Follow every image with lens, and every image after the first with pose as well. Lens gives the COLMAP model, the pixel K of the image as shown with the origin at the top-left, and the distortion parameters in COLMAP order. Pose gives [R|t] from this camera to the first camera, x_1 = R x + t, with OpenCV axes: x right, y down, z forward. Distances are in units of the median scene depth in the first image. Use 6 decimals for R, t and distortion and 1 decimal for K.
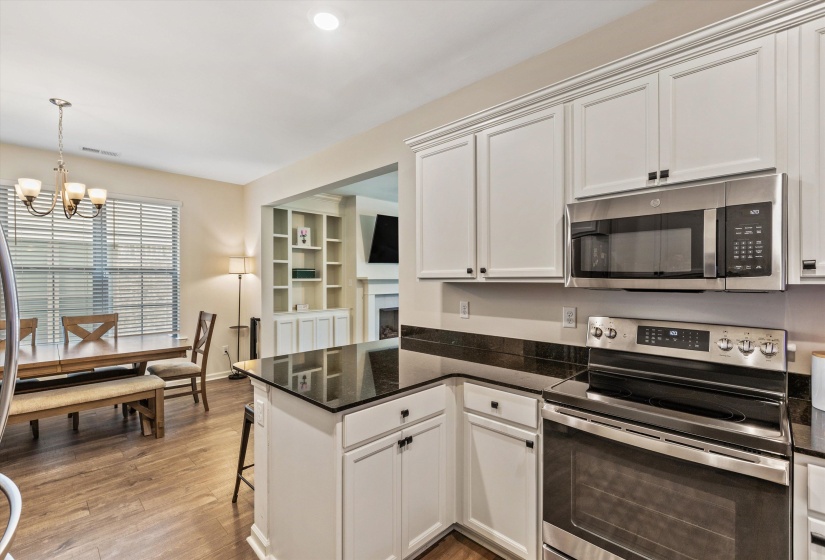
lens RADIAL K [[366.5, 0, 405.9], [0, 366.5, 283.5], [0, 0, 1]] dist [0.003379, -0.000175]
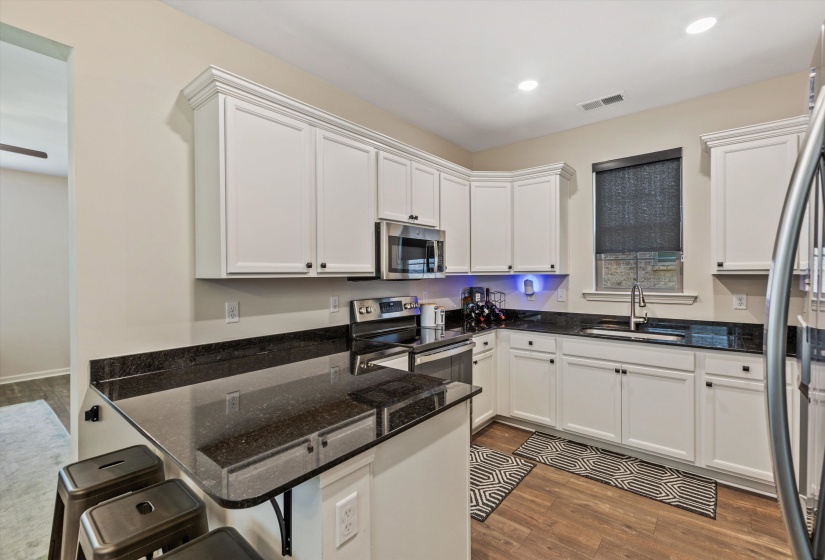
lens RADIAL K [[369.8, 0, 410.0], [0, 369.8, 276.7], [0, 0, 1]] dist [-0.000371, 0.000005]
pose [[-0.080138, -0.006836, 0.996760, -0.814607], [0.015585, 0.999846, 0.008110, -0.008227], [-0.996662, 0.016185, -0.080019, 0.811885]]
